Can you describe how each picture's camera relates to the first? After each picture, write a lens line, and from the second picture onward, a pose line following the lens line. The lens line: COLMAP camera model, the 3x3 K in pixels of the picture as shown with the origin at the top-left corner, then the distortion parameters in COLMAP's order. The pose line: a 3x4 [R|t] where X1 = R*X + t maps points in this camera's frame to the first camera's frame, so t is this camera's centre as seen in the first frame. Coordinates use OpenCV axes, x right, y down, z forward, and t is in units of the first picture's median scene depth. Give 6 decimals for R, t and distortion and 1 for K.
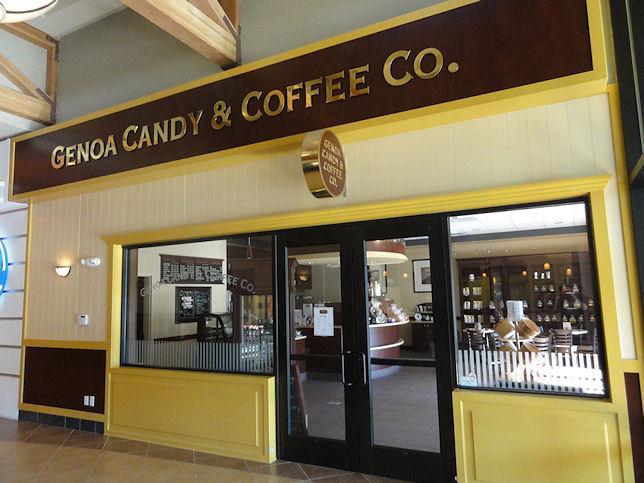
lens RADIAL K [[457.5, 0, 322.0], [0, 457.5, 242.9], [0, 0, 1]] dist [0.009152, 0.006035]
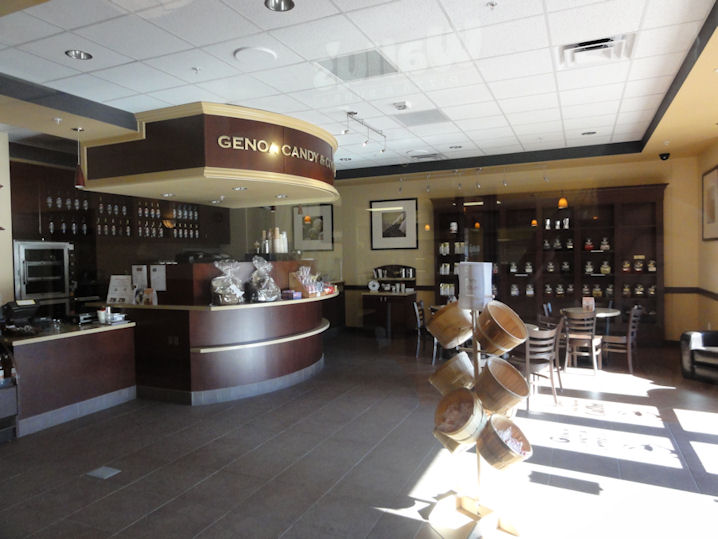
lens RADIAL K [[510.0, 0, 358.3], [0, 510.0, 266.9], [0, 0, 1]] dist [0.009152, 0.006035]
pose [[0.997961, 0.006656, 0.063475, 0.160714], [-0.015146, 0.990834, 0.134232, 0.039519], [-0.062000, -0.134920, 0.988915, 0.307817]]
